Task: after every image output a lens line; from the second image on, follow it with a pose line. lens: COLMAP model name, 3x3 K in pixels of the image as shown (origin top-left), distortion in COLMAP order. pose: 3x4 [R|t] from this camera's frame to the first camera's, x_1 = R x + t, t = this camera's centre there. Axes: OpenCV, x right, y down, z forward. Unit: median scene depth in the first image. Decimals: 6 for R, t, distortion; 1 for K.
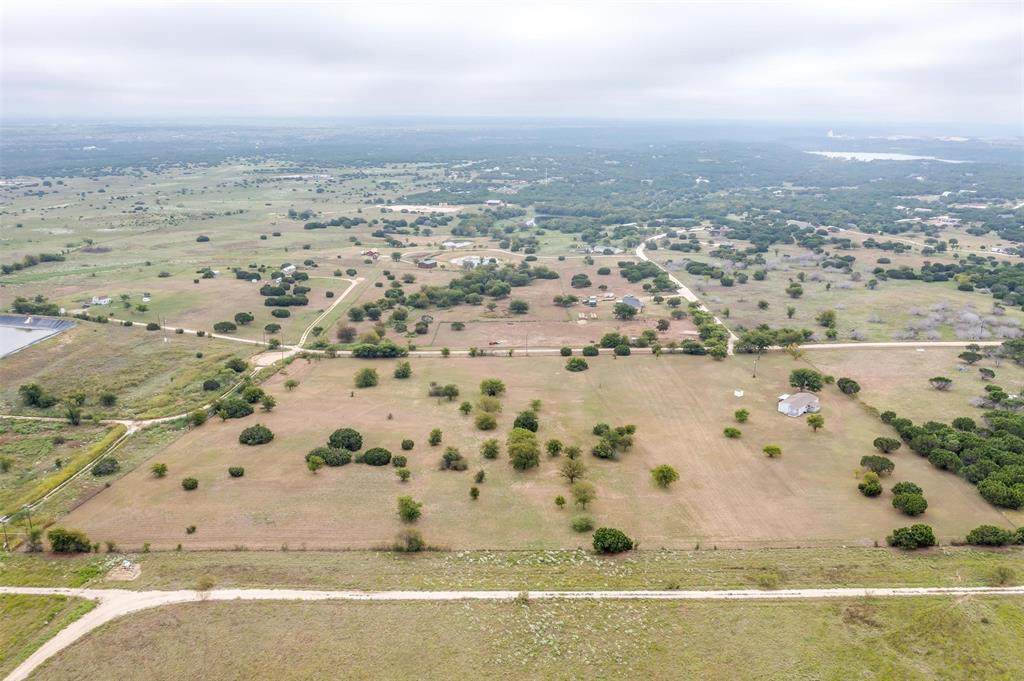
lens RADIAL K [[815.8, 0, 512.0], [0, 815.8, 340.5], [0, 0, 1]] dist [-0.019279, 0.010116]
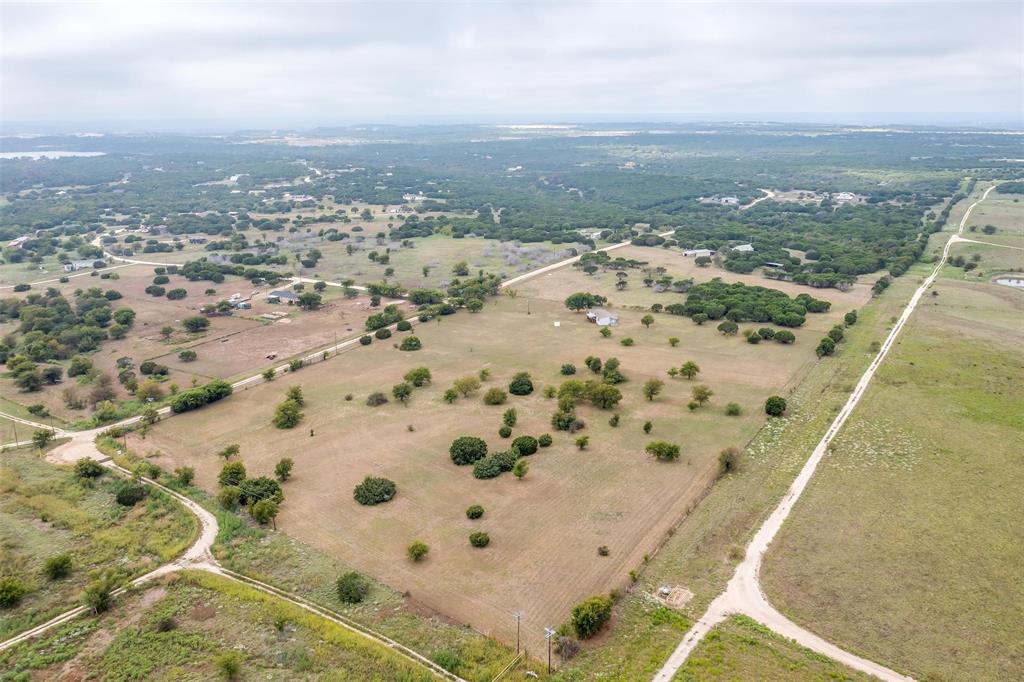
lens RADIAL K [[831.3, 0, 512.0], [0, 831.3, 341.0], [0, 0, 1]] dist [-0.014987, -0.001838]
pose [[0.530093, -0.237593, 0.813972, -0.636761], [0.239393, 0.962825, 0.125139, -0.066349], [-0.813445, 0.128524, 0.567265, 0.315867]]
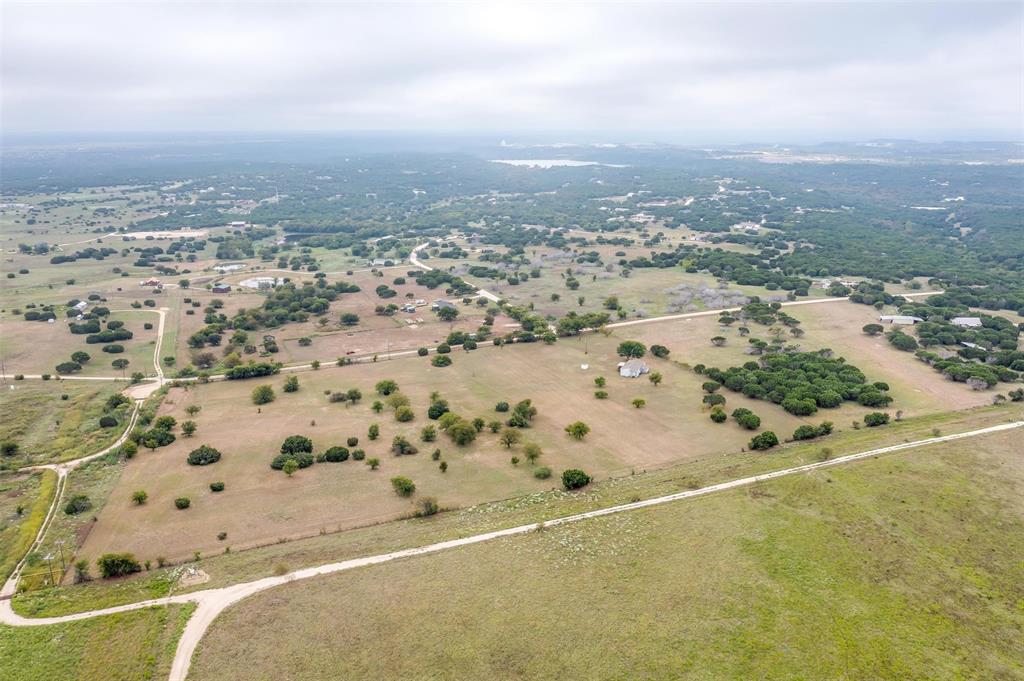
lens RADIAL K [[815.8, 0, 512.0], [0, 815.8, 340.5], [0, 0, 1]] dist [-0.019279, 0.010116]
pose [[0.925231, -0.107217, 0.363938, -0.231829], [0.111920, 0.993683, 0.008209, 0.002495], [-0.362520, 0.033137, 0.931387, -0.100348]]
